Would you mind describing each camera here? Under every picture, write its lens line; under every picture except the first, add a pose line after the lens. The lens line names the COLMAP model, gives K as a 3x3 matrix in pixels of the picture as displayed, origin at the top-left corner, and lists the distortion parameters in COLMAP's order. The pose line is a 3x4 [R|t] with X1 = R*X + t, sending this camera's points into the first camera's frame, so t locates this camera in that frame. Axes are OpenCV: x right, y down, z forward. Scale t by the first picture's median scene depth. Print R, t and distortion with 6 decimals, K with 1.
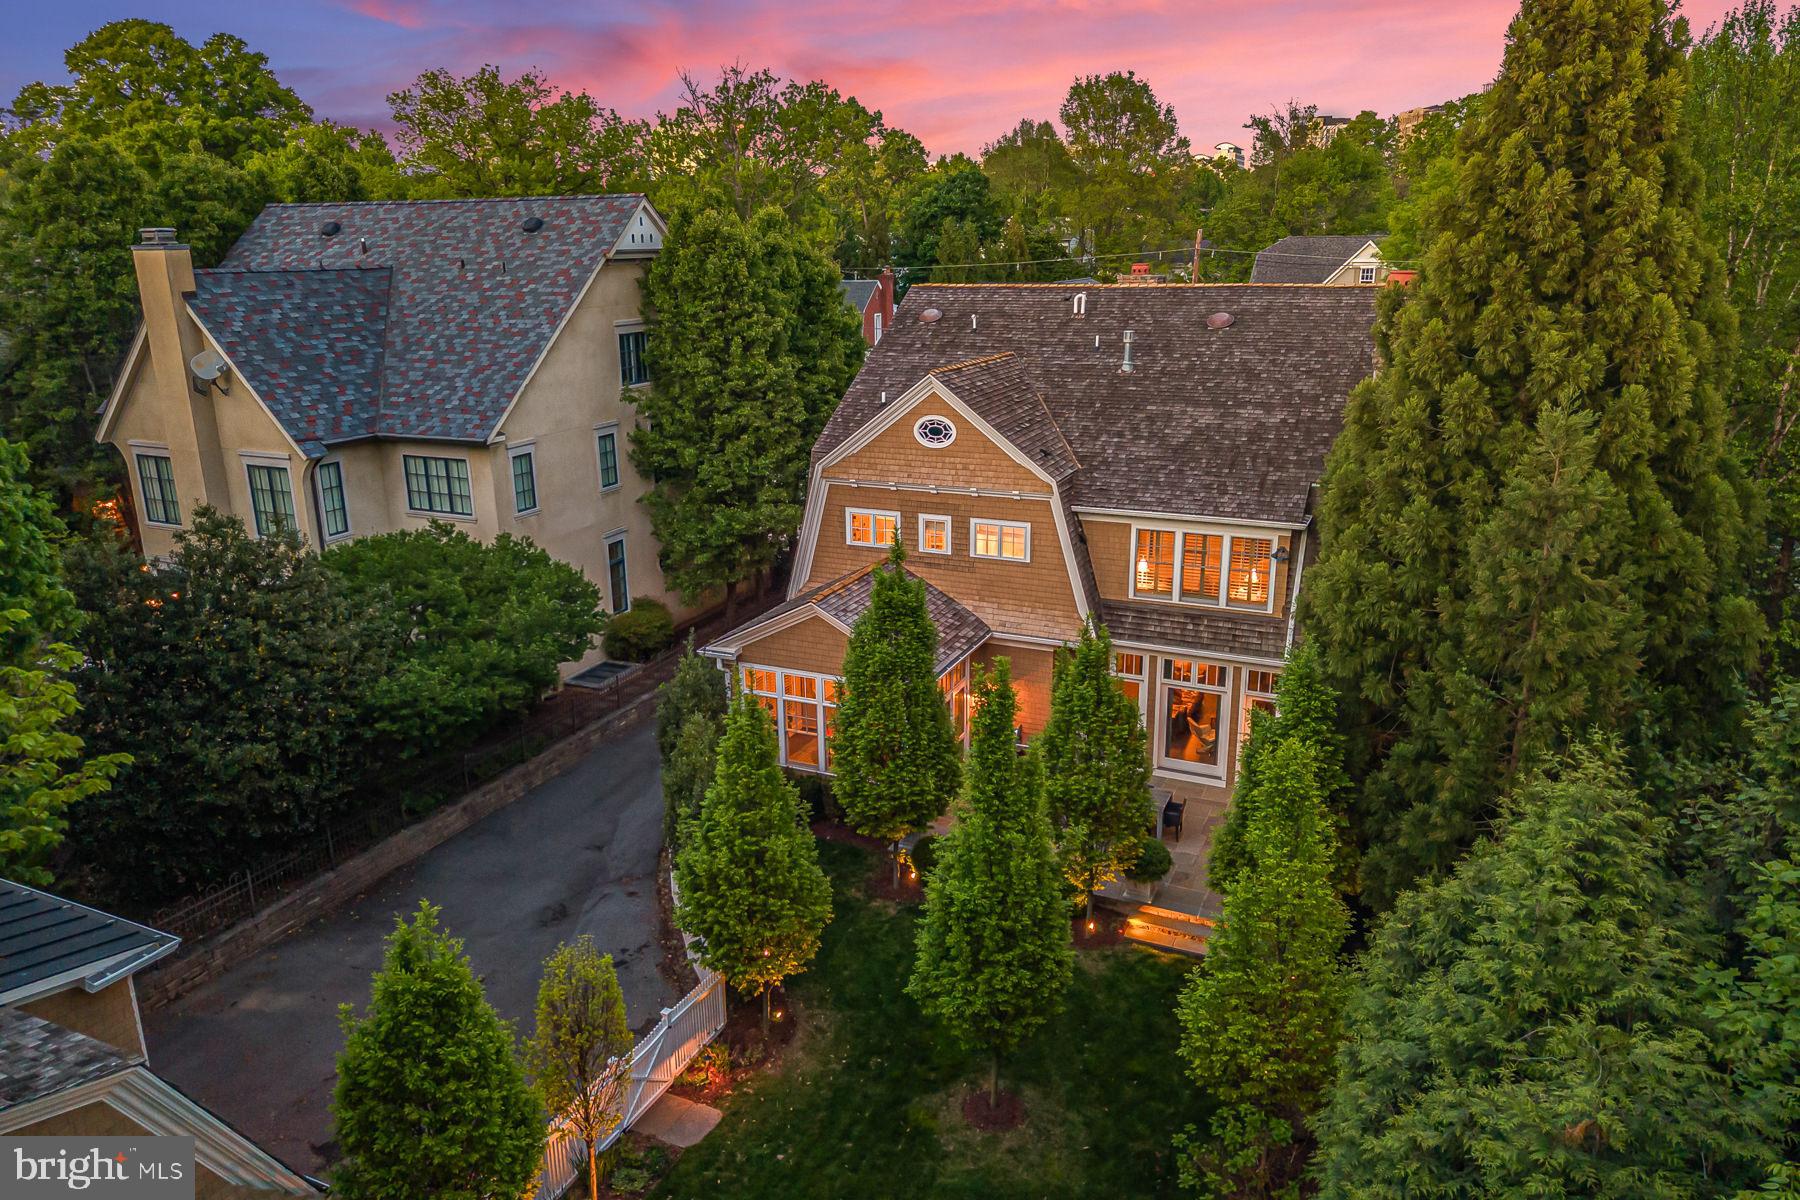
lens RADIAL K [[1206.0, 0, 888.2], [0, 1206.0, 589.3], [0, 0, 1]] dist [0.034865, -0.049244]
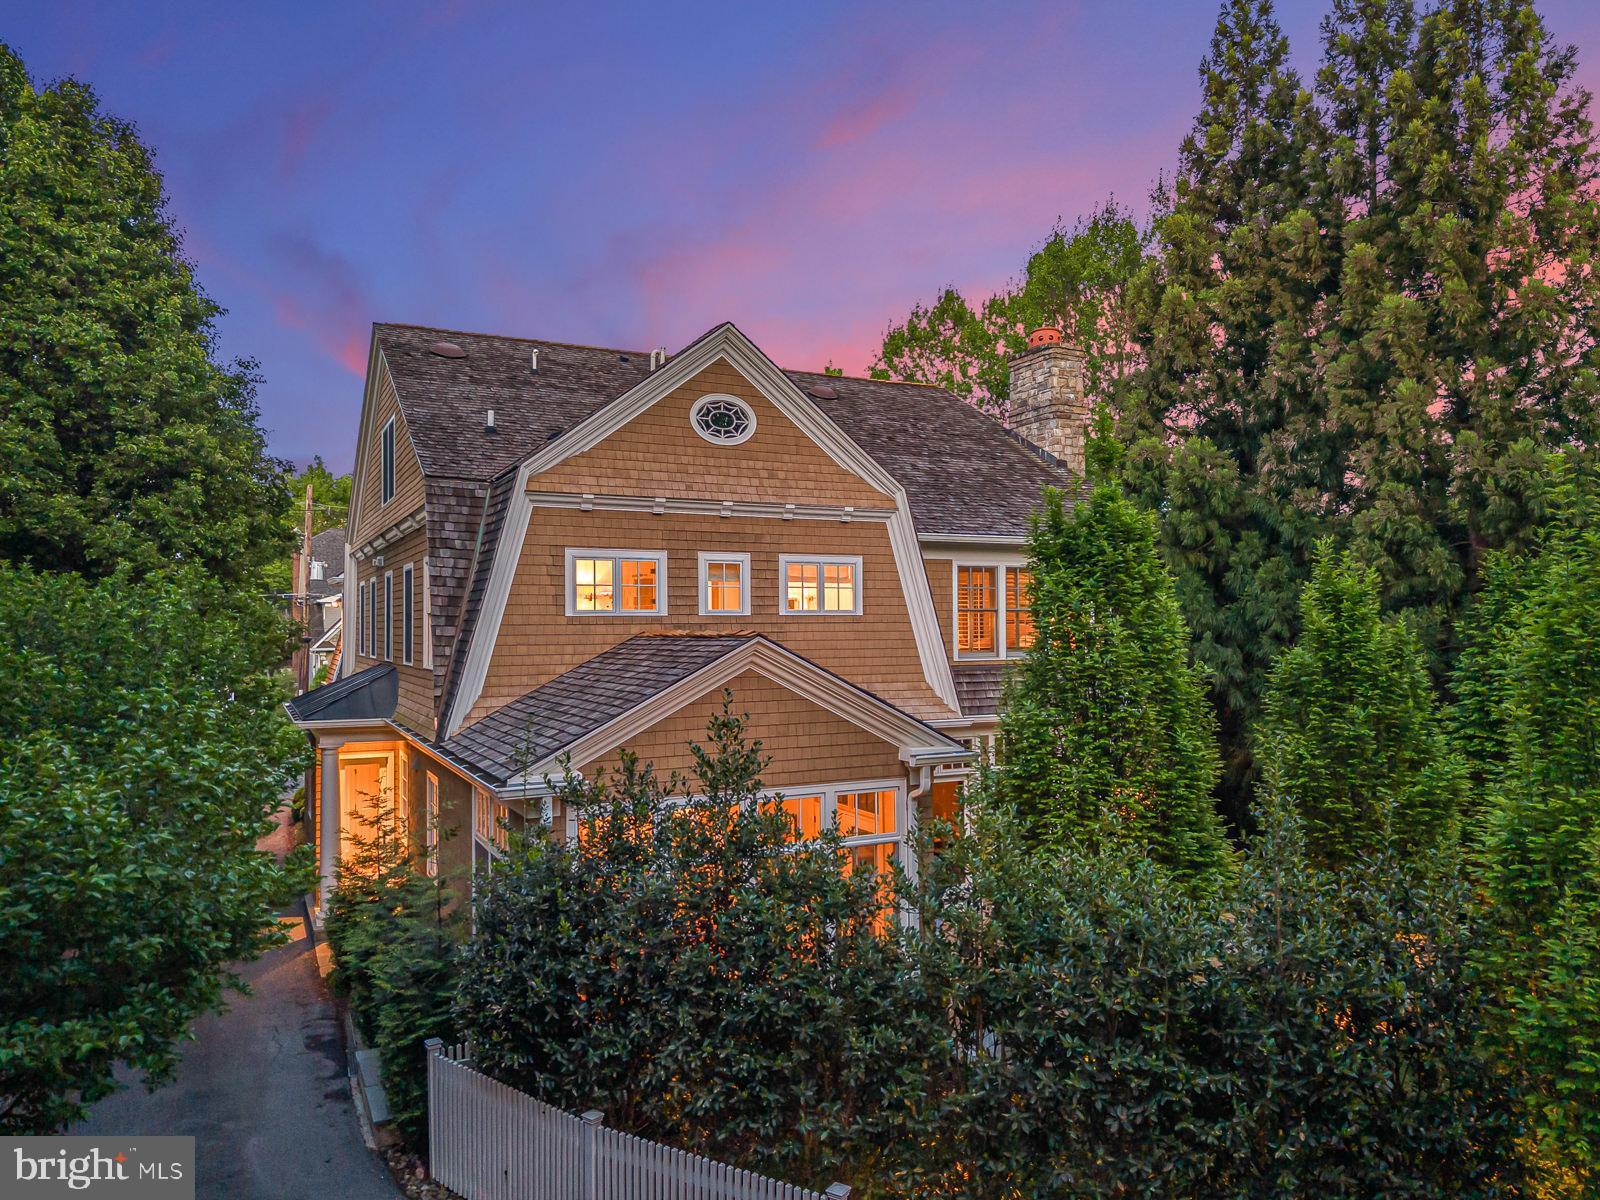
lens RADIAL K [[1081.9, 0, 801.7], [0, 1081.9, 601.4], [0, 0, 1]] dist [-0.007934, -0.001227]
pose [[0.607943, 0.031673, 0.793349, -0.391700], [0.221563, 0.952744, -0.207820, 0.090069], [-0.762441, 0.302120, 0.572196, 0.677342]]
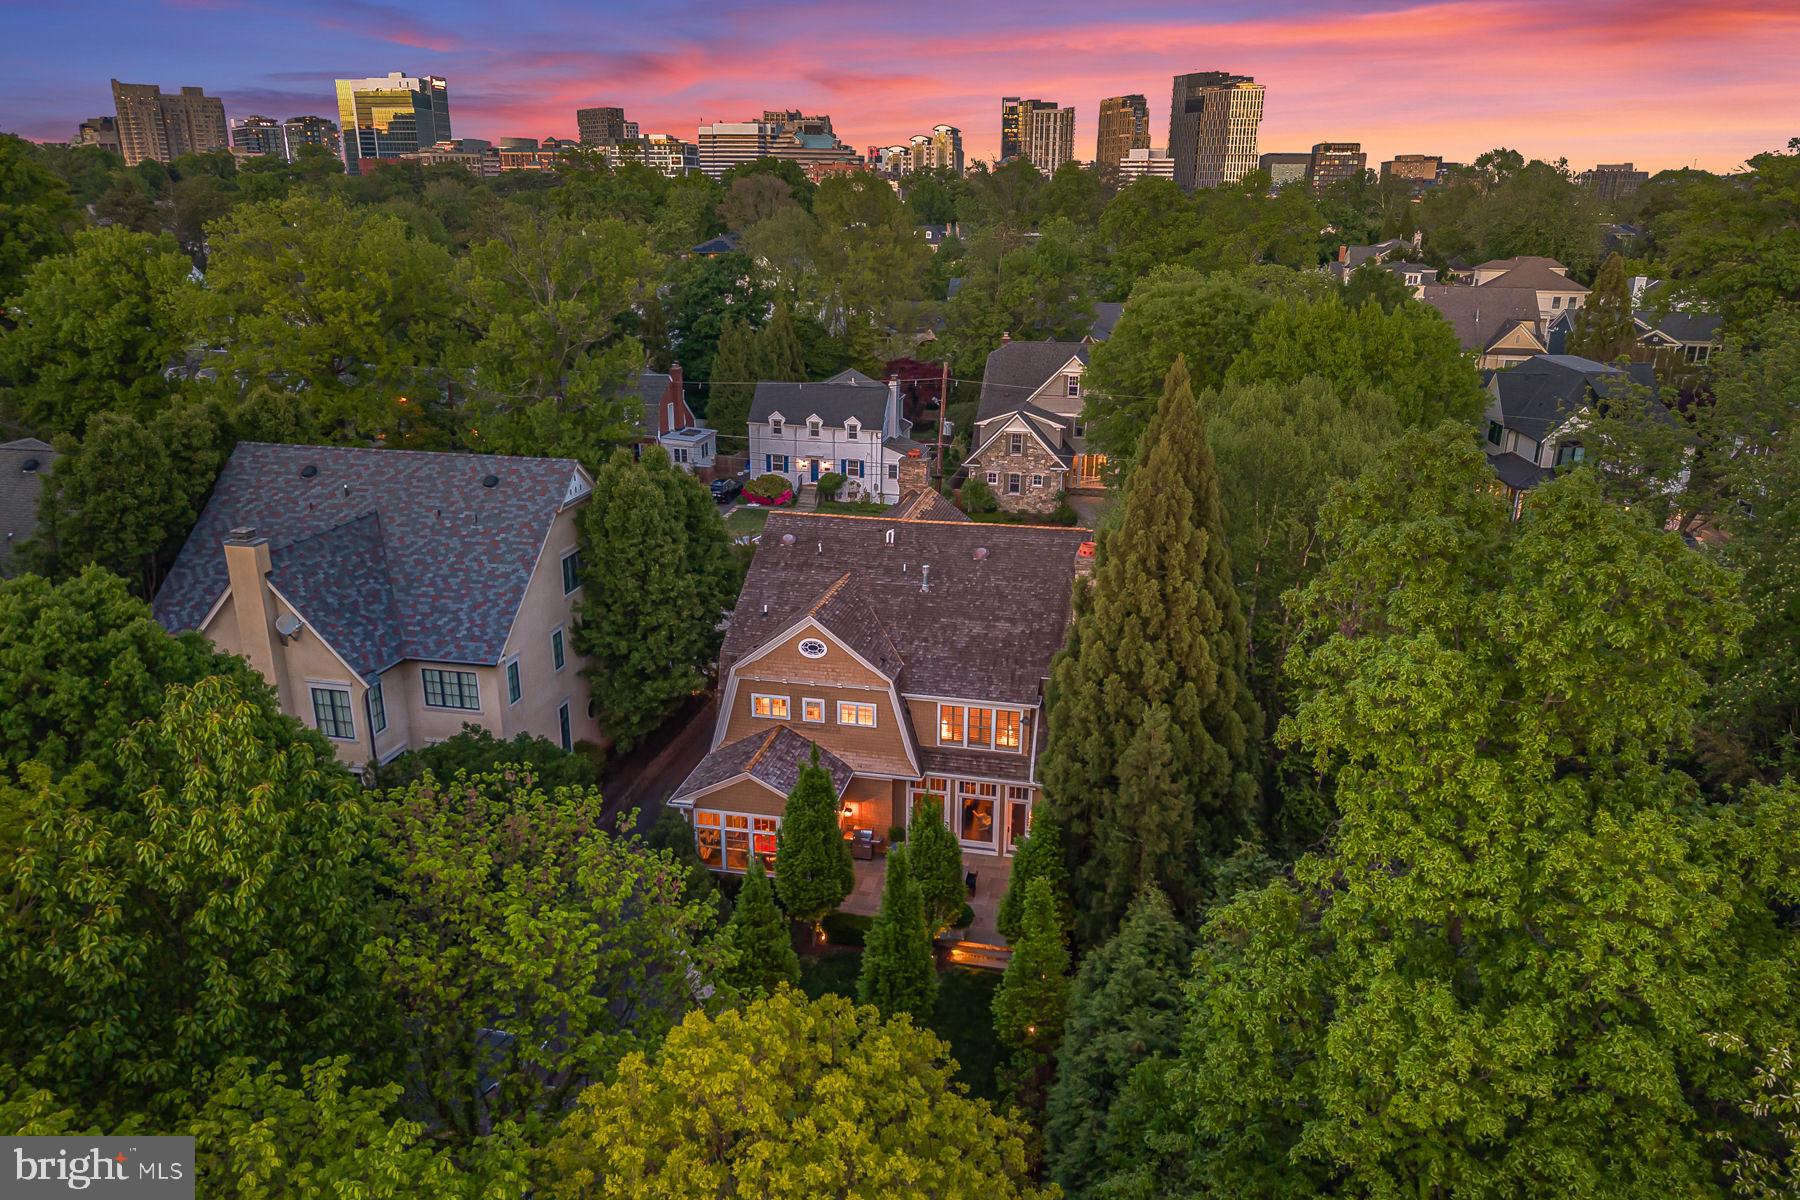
lens RADIAL K [[1206.0, 0, 907.2], [0, 1206.0, 612.8], [0, 0, 1]] dist [0.034865, -0.049244]
pose [[0.972881, -0.052718, 0.225218, -0.191904], [0.043008, 0.997930, 0.047809, -0.248635], [-0.227273, -0.036827, 0.973135, -0.549549]]
